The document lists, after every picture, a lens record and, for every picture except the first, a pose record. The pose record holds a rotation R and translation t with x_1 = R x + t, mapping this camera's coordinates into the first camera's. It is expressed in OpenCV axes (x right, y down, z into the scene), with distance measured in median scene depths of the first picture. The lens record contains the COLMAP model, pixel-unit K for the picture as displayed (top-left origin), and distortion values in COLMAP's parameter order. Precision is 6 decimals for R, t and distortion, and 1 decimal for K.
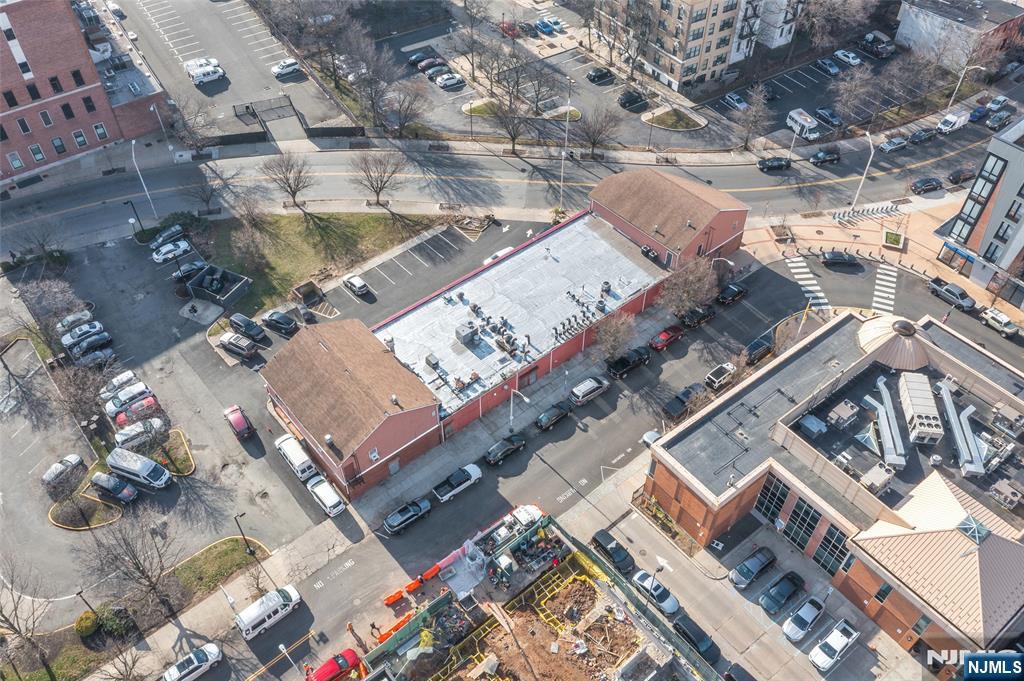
lens RADIAL K [[807.3, 0, 510.2], [0, 807.3, 338.4], [0, 0, 1]] dist [0.008474, 0.009313]
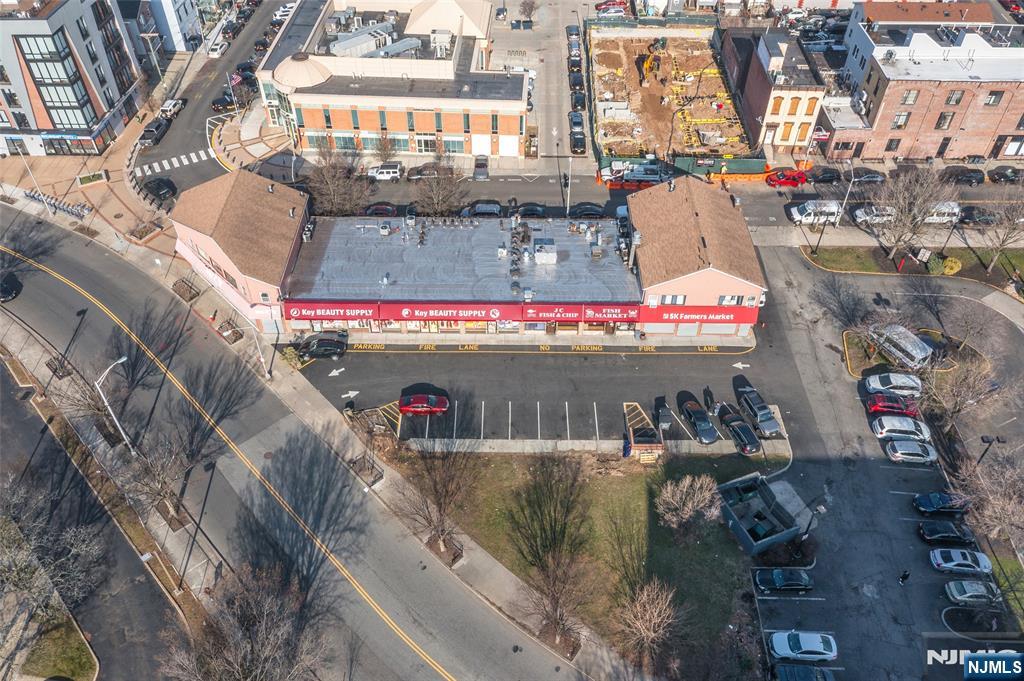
lens RADIAL K [[807.3, 0, 510.2], [0, 807.3, 338.4], [0, 0, 1]] dist [0.008474, 0.009313]
pose [[-0.757173, -0.461911, 0.461874, -0.442625], [0.468000, 0.109673, 0.876897, -0.742404], [-0.455703, 0.880119, 0.133133, 0.864720]]
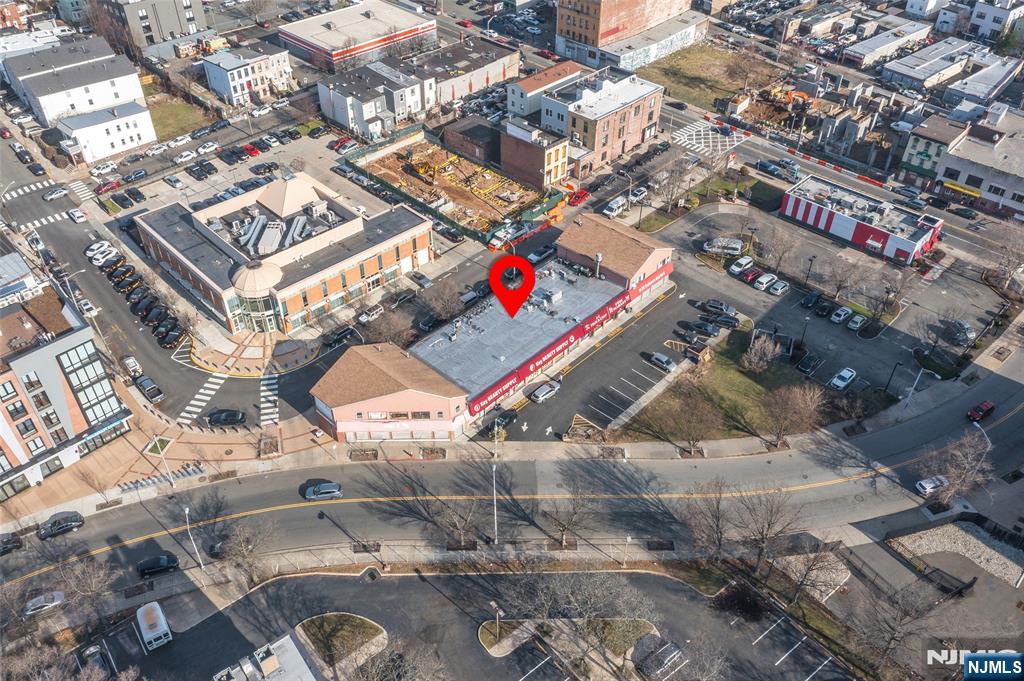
lens RADIAL K [[807.3, 0, 510.2], [0, 807.3, 338.4], [0, 0, 1]] dist [0.008474, 0.009313]
pose [[-0.993905, 0.069487, -0.085582, 0.128277], [-0.080402, 0.074204, 0.993997, -1.216370], [0.075420, 0.994819, -0.068165, 1.026212]]
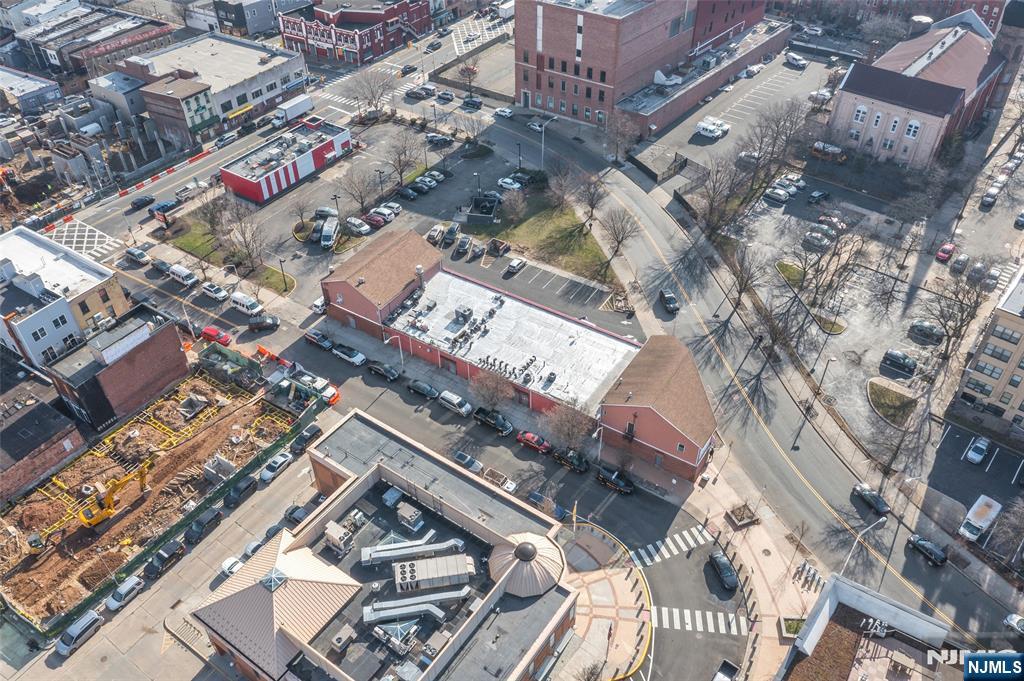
lens RADIAL K [[807.3, 0, 510.2], [0, 807.3, 338.4], [0, 0, 1]] dist [0.008474, 0.009313]
pose [[0.290015, 0.625864, -0.724006, 0.829818], [-0.683979, 0.664687, 0.300605, -0.374332], [0.669376, 0.408025, 0.620847, 0.226246]]
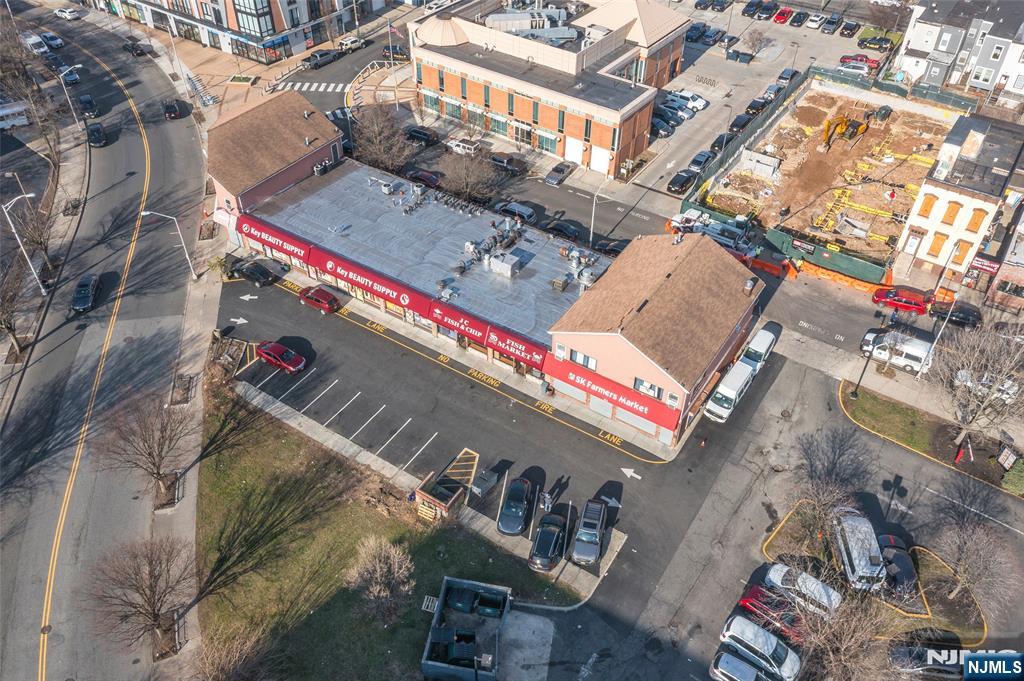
lens RADIAL K [[807.3, 0, 510.2], [0, 807.3, 338.4], [0, 0, 1]] dist [0.008474, 0.009313]
pose [[-0.280022, -0.643575, 0.712319, -0.600595], [0.686062, 0.384857, 0.617416, -0.420481], [-0.671495, 0.661586, 0.333764, 0.684116]]
